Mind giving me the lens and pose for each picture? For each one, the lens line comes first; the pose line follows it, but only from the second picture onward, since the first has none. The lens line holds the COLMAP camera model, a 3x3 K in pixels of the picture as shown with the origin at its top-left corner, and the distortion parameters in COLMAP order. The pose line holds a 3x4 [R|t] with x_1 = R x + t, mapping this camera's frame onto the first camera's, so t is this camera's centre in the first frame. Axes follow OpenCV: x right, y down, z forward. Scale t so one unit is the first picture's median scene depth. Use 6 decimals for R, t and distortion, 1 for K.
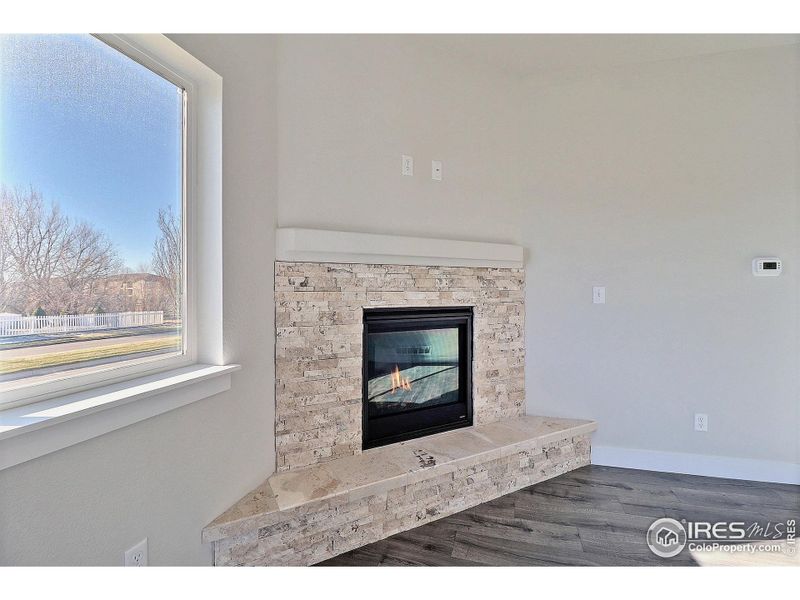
lens RADIAL K [[372.1, 0, 401.2], [0, 372.1, 289.4], [0, 0, 1]] dist [-0.007882, -0.006781]
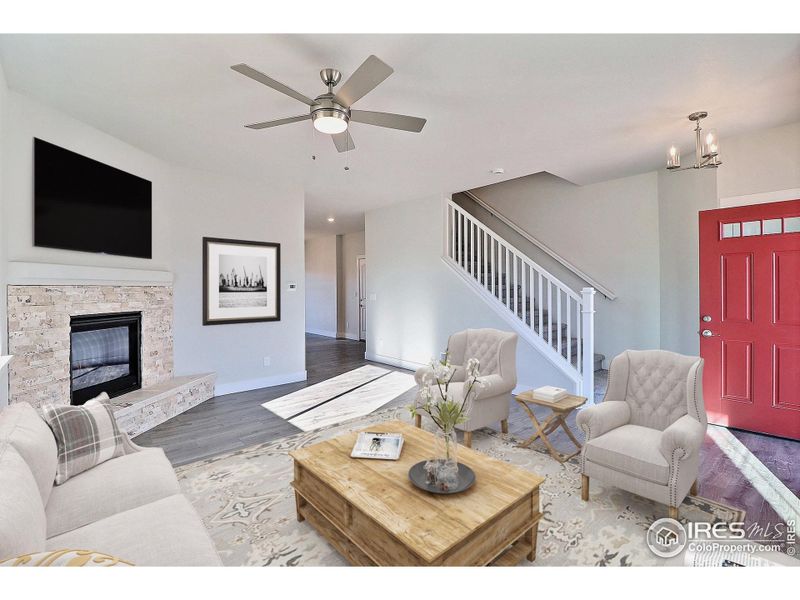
lens RADIAL K [[372.1, 0, 409.3], [0, 372.1, 290.0], [0, 0, 1]] dist [-0.007882, -0.006781]
pose [[0.517417, -0.001322, 0.855733, -0.604308], [0.000821, 0.999999, 0.001049, -0.047627], [-0.855733, 0.000160, 0.517417, -0.830311]]
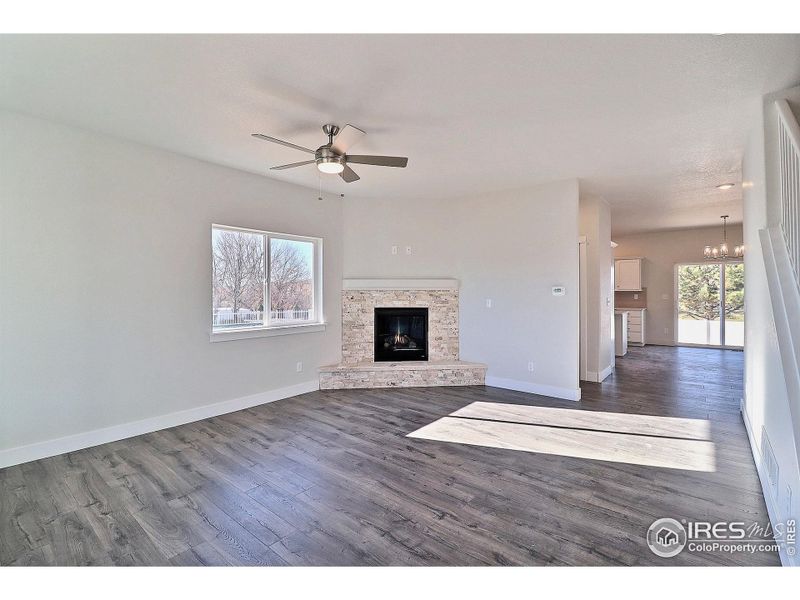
lens RADIAL K [[372.1, 0, 403.9], [0, 372.1, 294.6], [0, 0, 1]] dist [-0.007882, -0.006781]
pose [[0.918692, 0.004449, -0.394949, 1.046106], [-0.000096, 0.999939, 0.011041, -0.063927], [0.394974, -0.010106, 0.918637, -1.239089]]
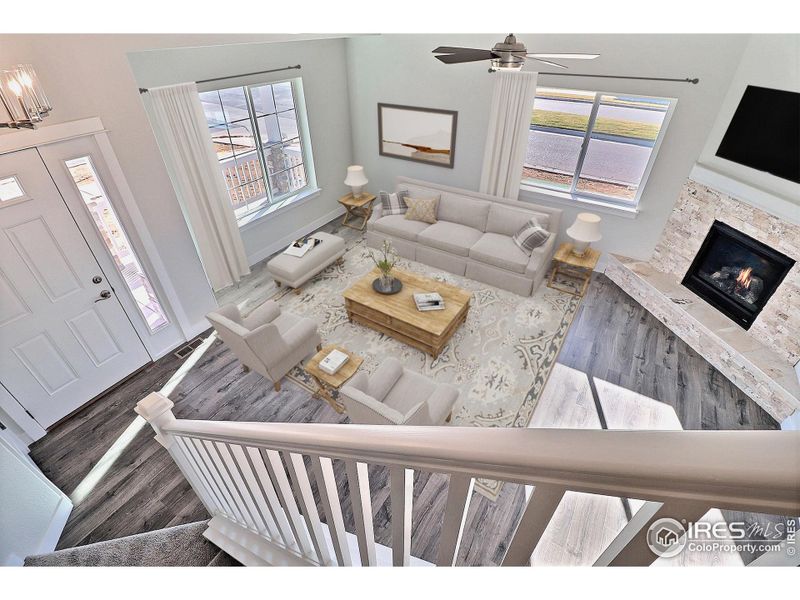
lens RADIAL K [[372.1, 0, 405.7], [0, 372.1, 295.6], [0, 0, 1]] dist [-0.007882, -0.006781]
pose [[-0.266757, 0.586235, -0.764964, 1.724960], [0.008752, 0.795166, 0.606329, -0.686360], [0.963724, 0.155048, -0.217247, 0.012192]]
